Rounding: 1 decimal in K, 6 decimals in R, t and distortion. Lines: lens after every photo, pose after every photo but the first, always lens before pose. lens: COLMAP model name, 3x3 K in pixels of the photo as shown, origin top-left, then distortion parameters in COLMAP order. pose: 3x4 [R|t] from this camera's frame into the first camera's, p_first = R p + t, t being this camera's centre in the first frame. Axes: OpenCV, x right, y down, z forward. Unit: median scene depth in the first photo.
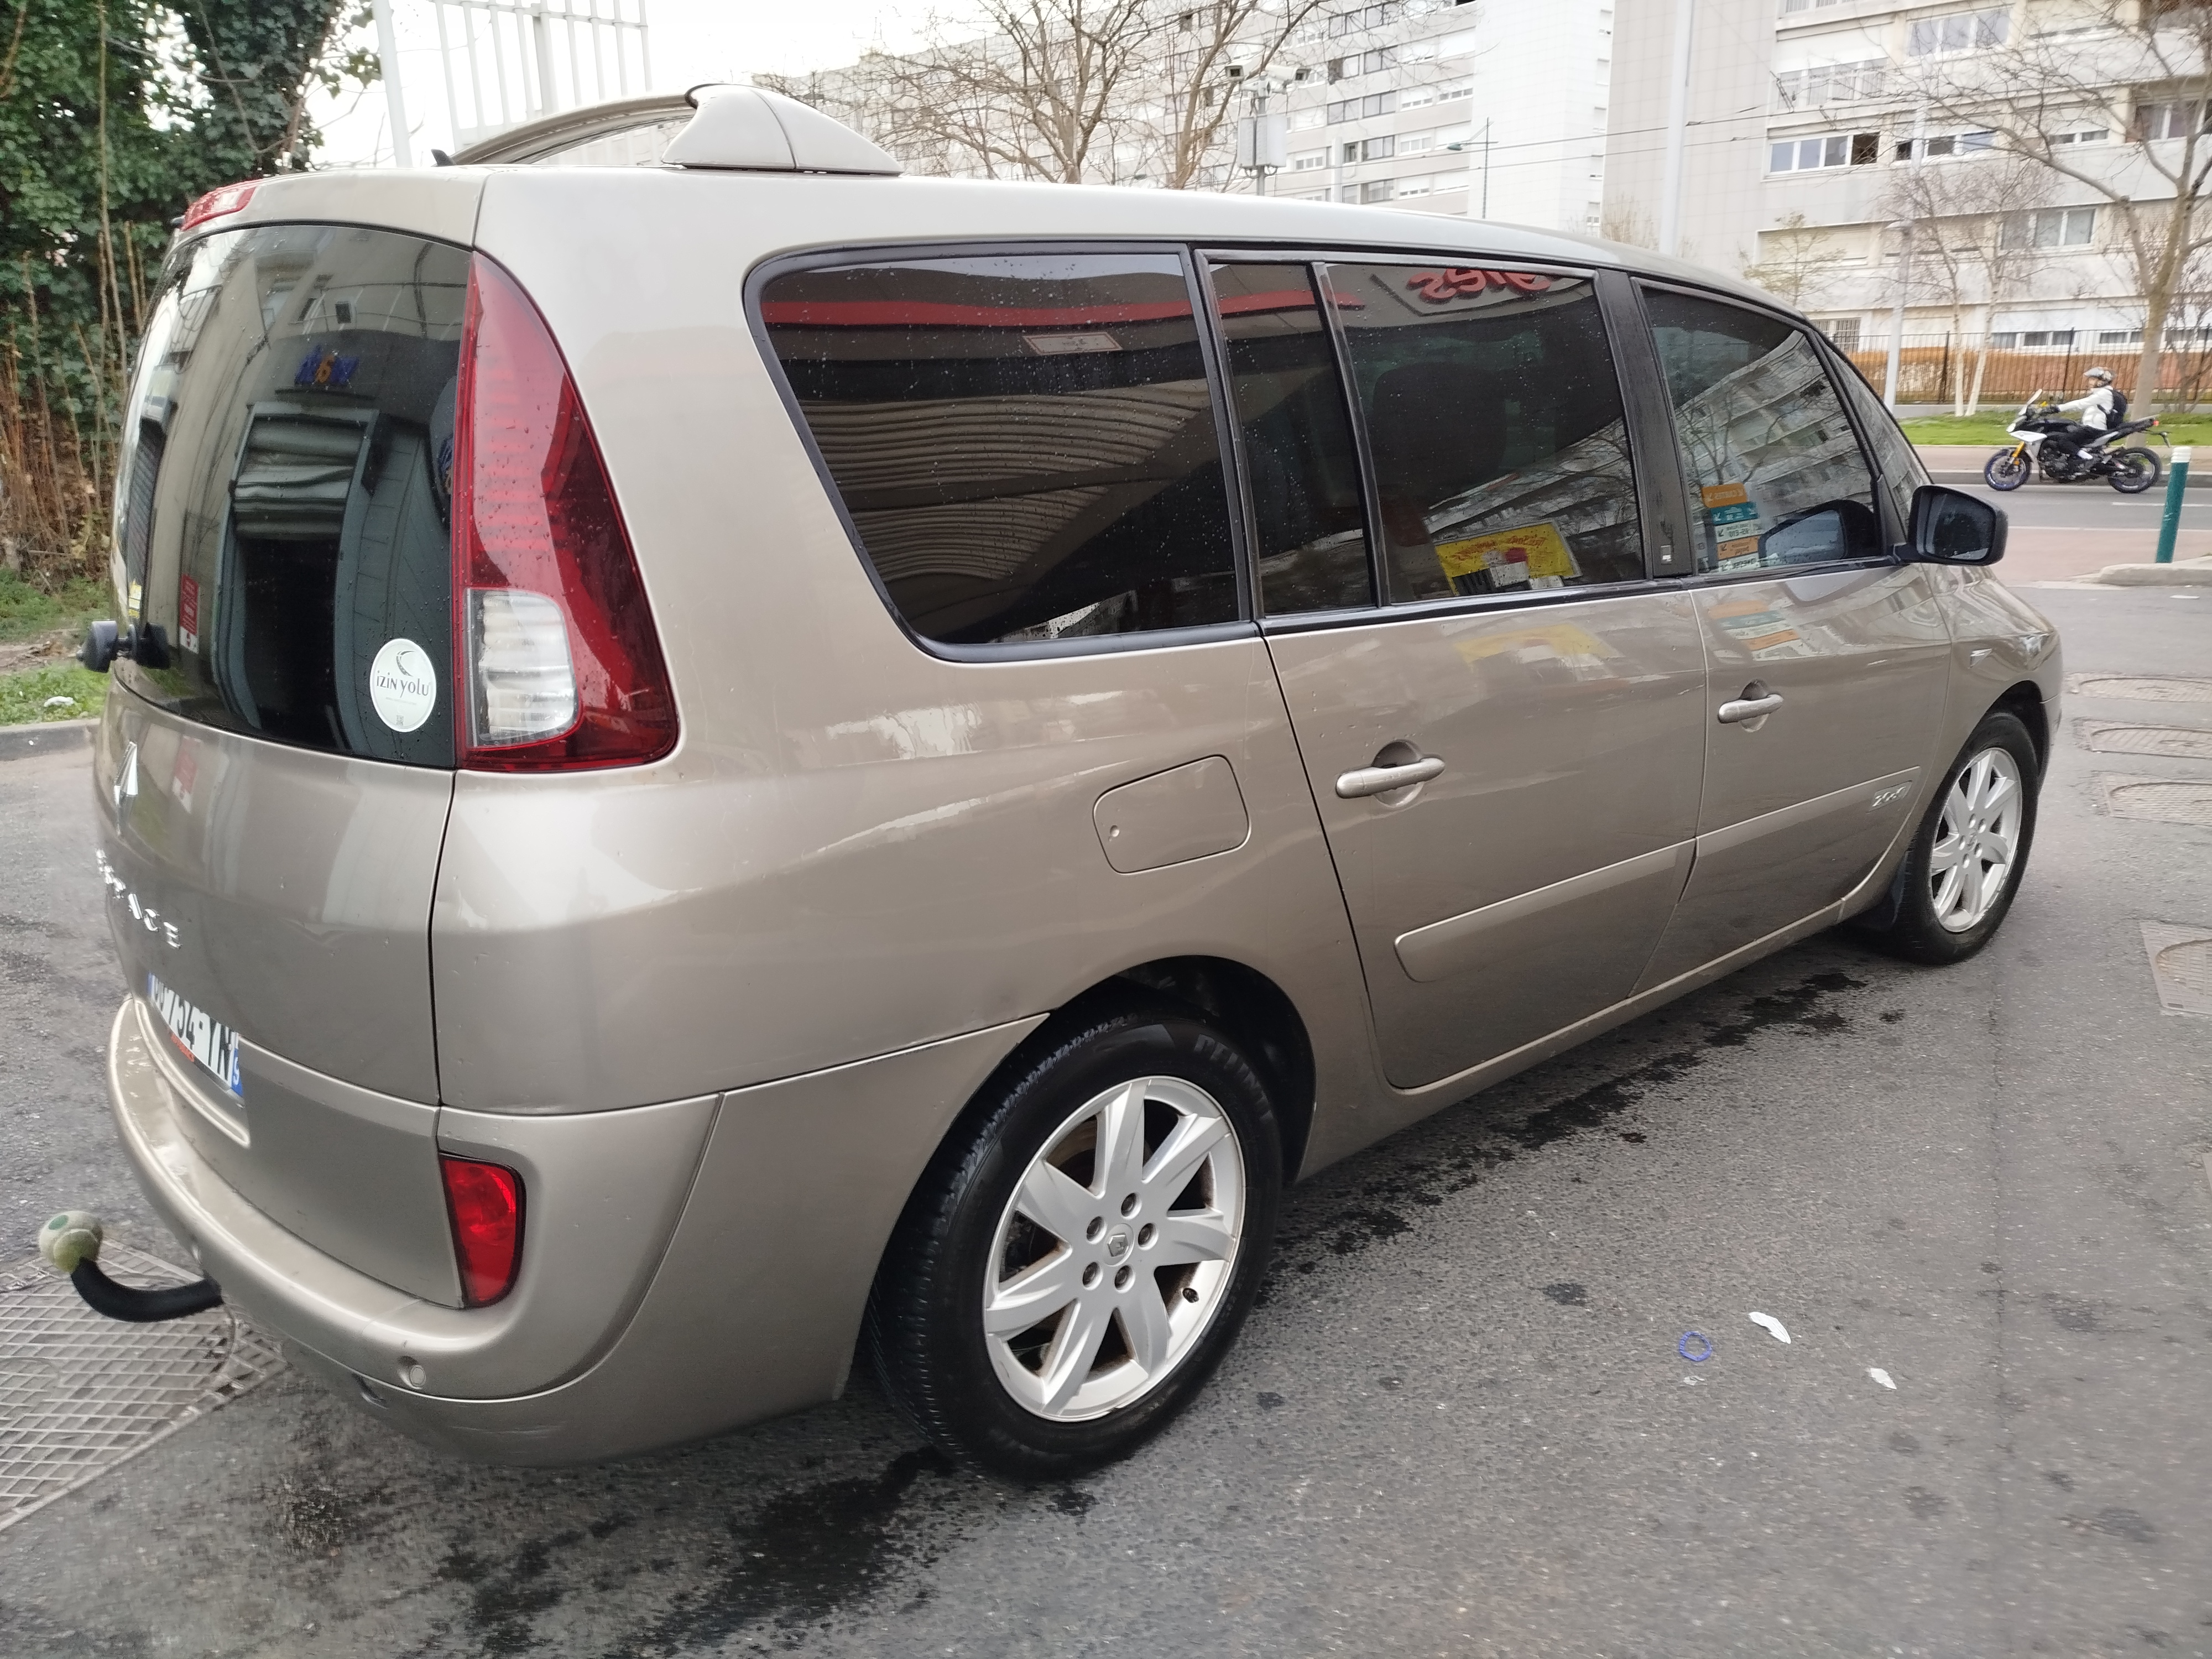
lens RADIAL K [[1554.5, 0, 1107.5], [0, 1554.5, 818.6], [0, 0, 1]] dist [0.035665, -0.033883]
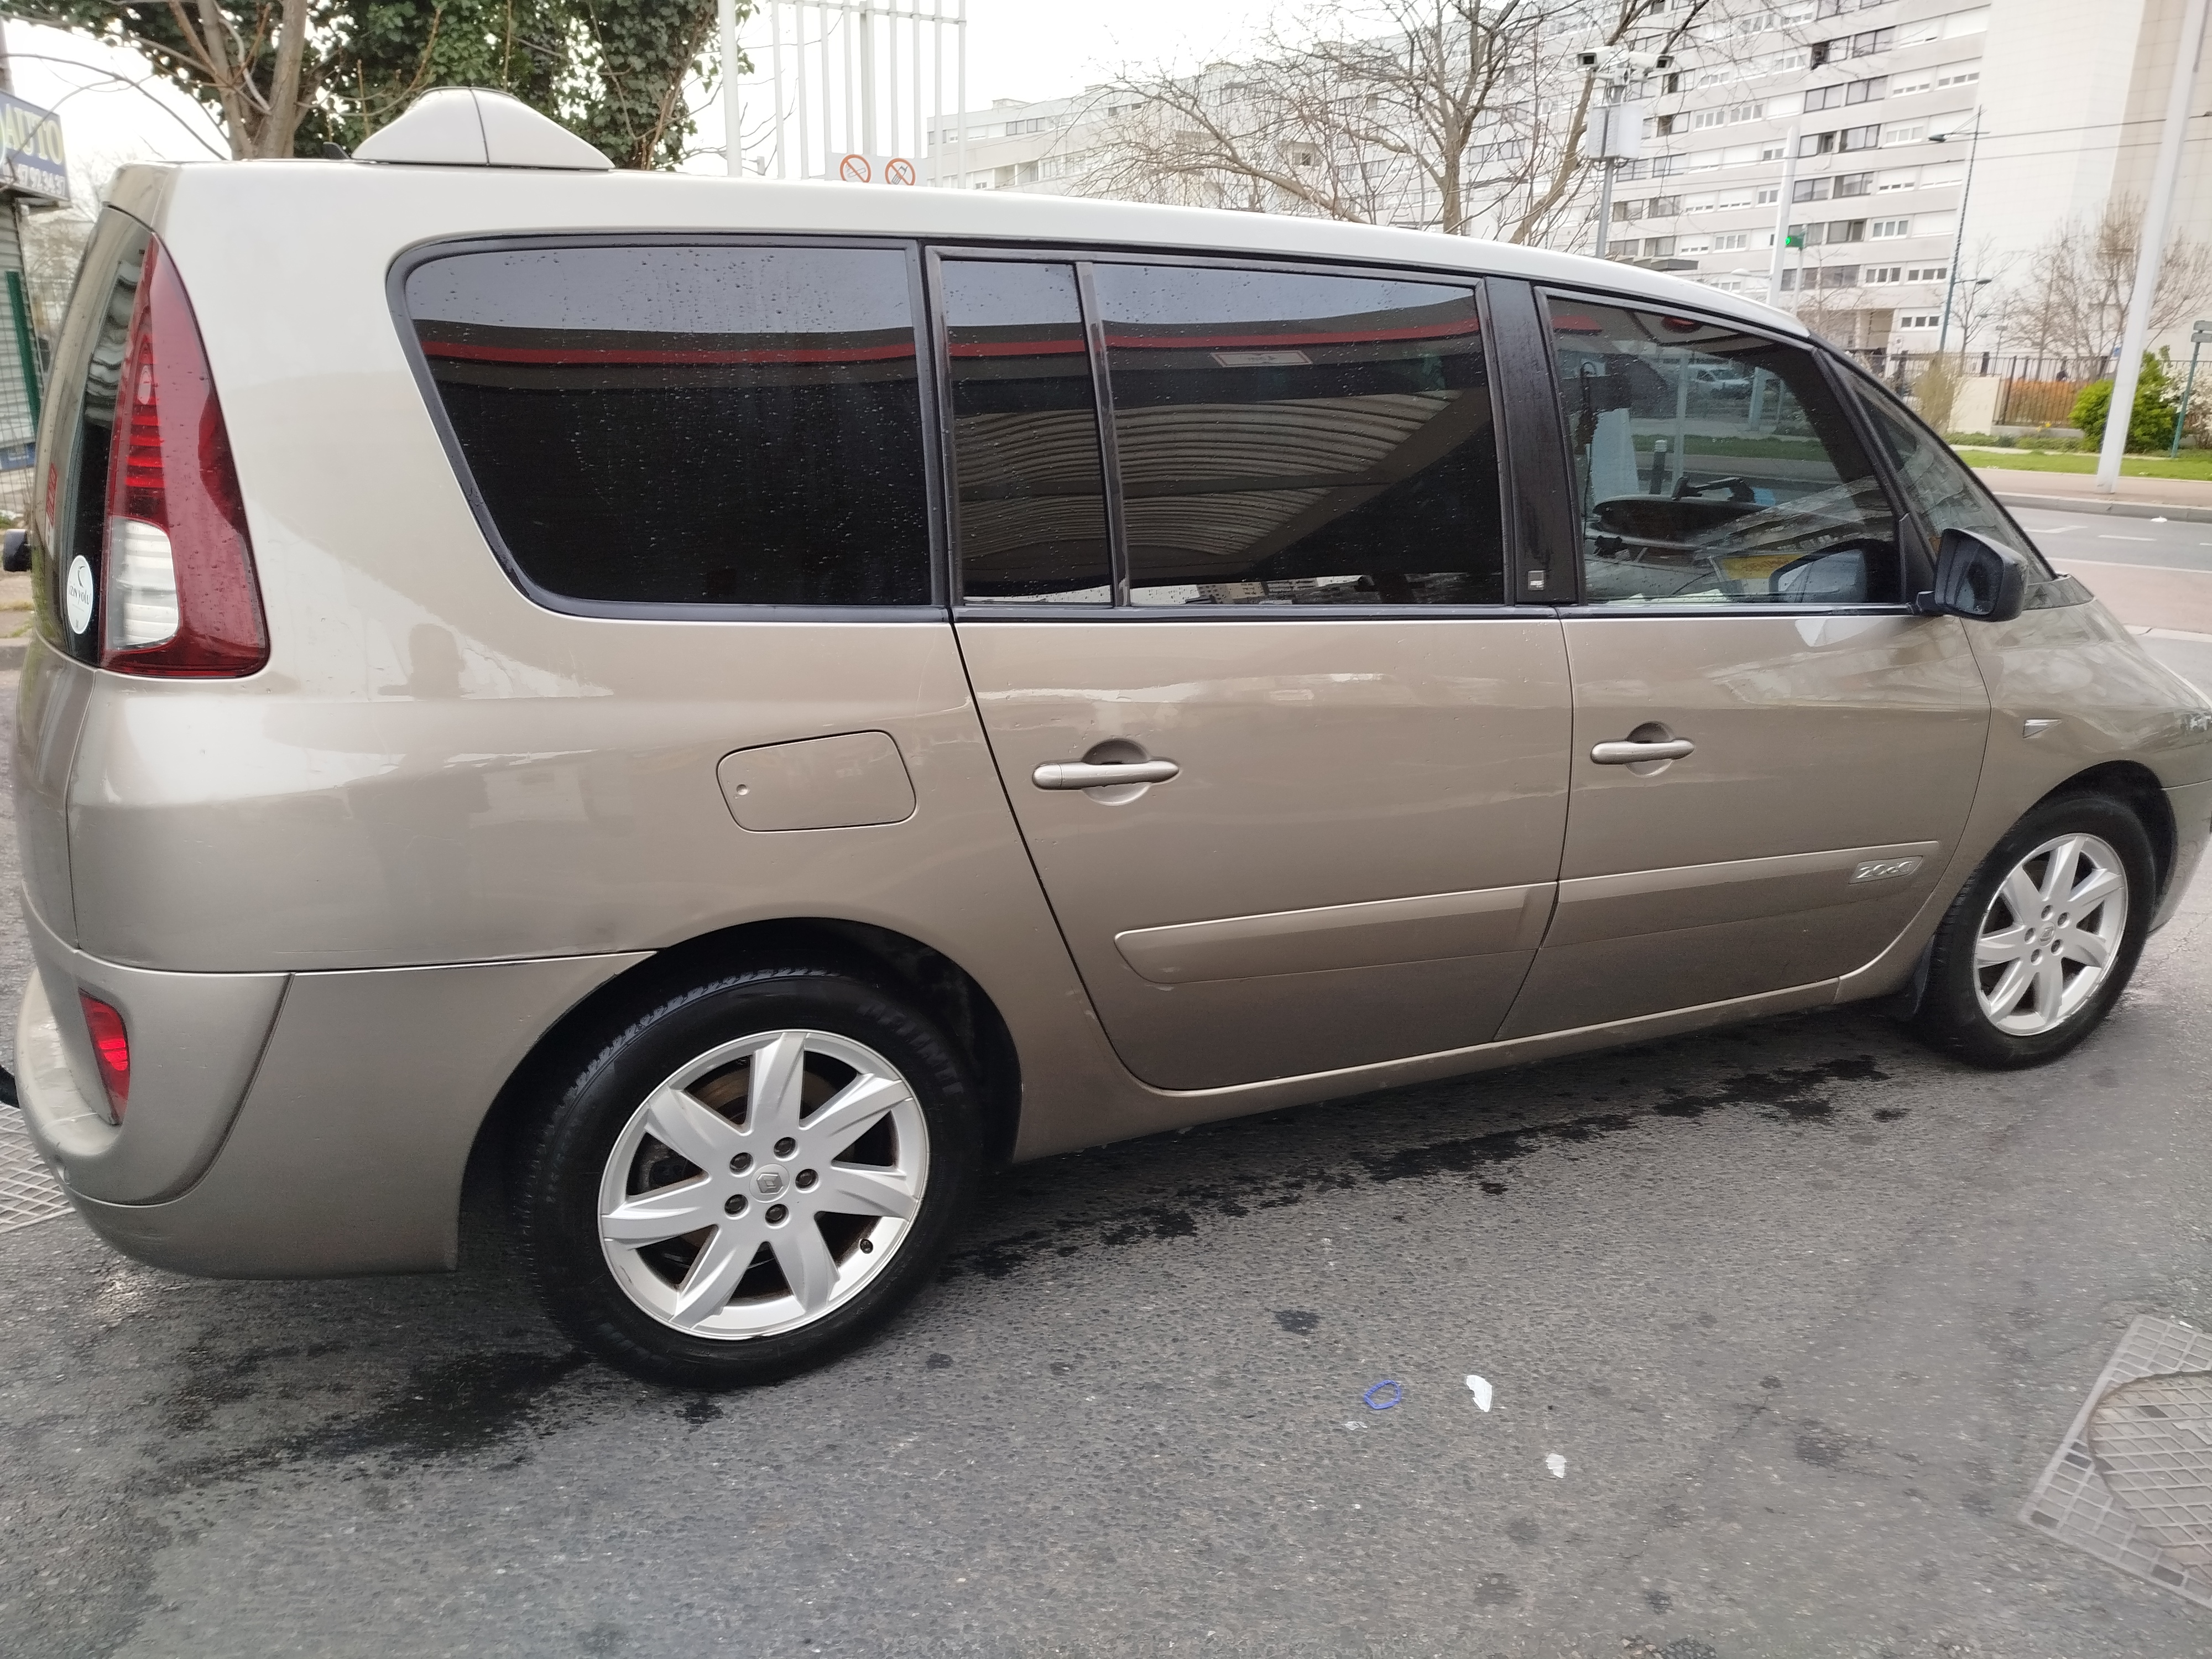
lens RADIAL K [[1554.5, 0, 1116.5], [0, 1554.5, 827.0], [0, 0, 1]] dist [0.035665, -0.033883]
pose [[0.964266, 0.112706, -0.239766, 0.336090], [-0.110077, 0.993624, 0.024374, -0.014245], [0.240984, 0.002890, 0.970525, 0.017541]]
